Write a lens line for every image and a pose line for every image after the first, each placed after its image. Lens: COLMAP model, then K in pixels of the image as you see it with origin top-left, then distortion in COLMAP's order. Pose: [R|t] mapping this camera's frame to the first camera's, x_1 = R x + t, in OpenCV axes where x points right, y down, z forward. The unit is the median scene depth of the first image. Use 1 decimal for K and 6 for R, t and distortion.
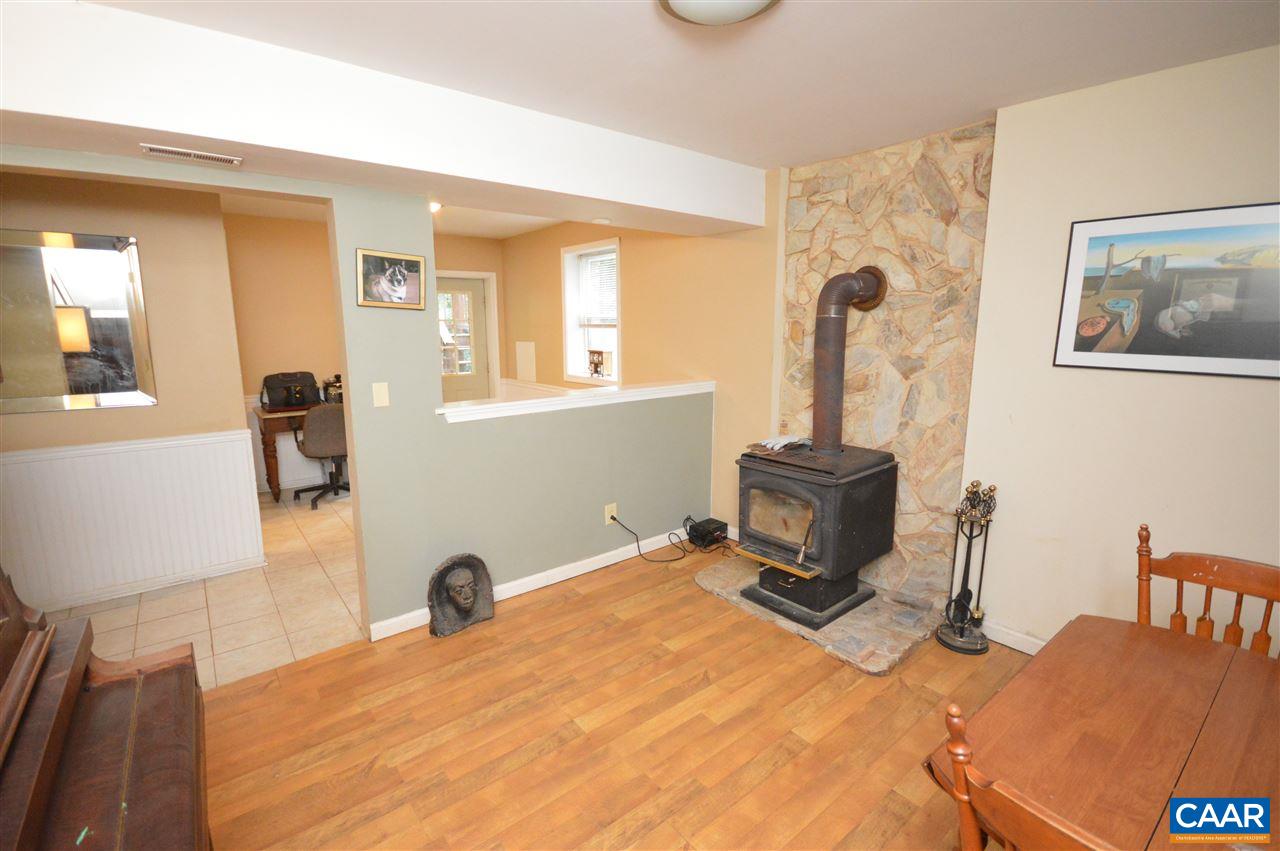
lens RADIAL K [[571.8, 0, 638.6], [0, 571.8, 423.0], [0, 0, 1]] dist [-0.000312, 0.000115]
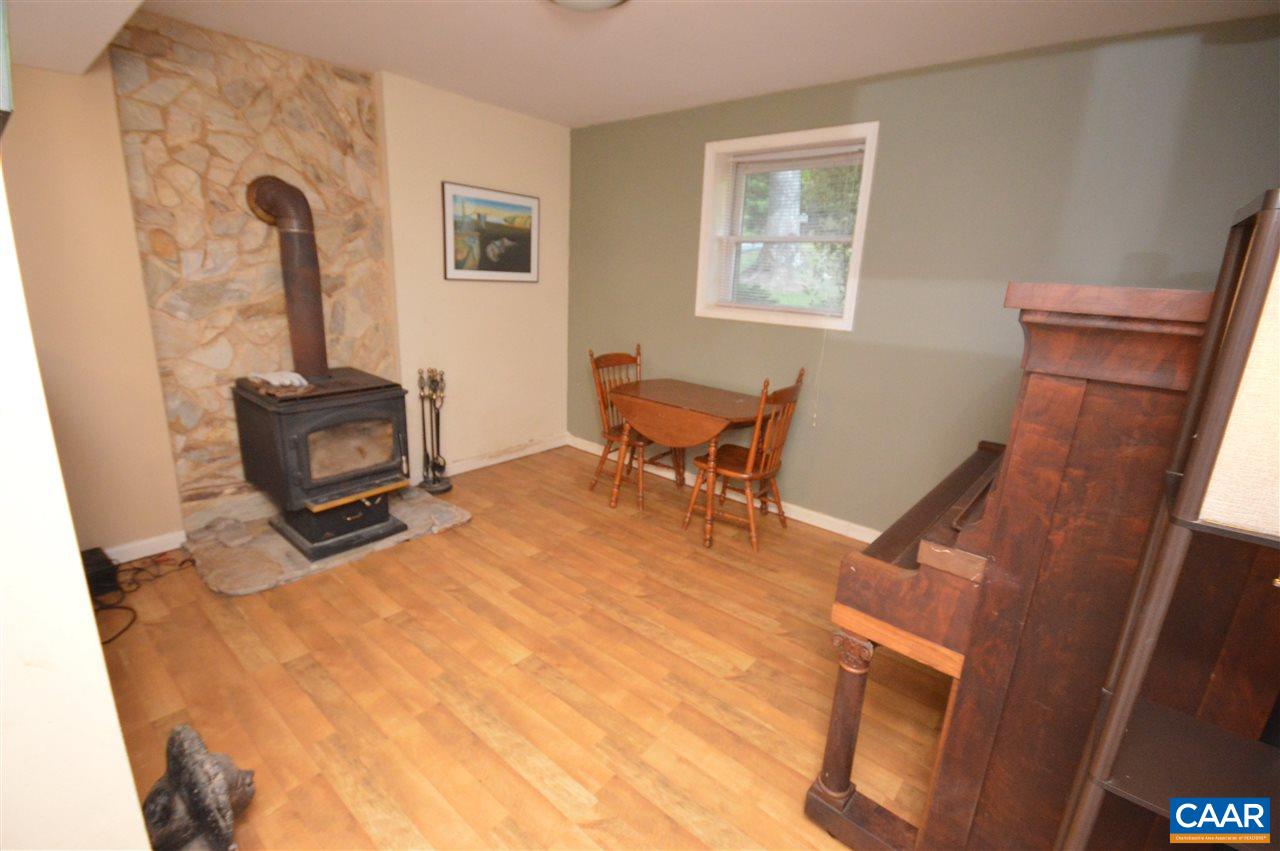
lens RADIAL K [[571.8, 0, 638.6], [0, 571.8, 423.0], [0, 0, 1]] dist [-0.000312, 0.000115]
pose [[-0.195495, -0.259274, 0.945811, -0.764280], [0.123395, 0.950252, 0.285997, -0.093954], [-0.972911, 0.172619, -0.153776, 0.692771]]
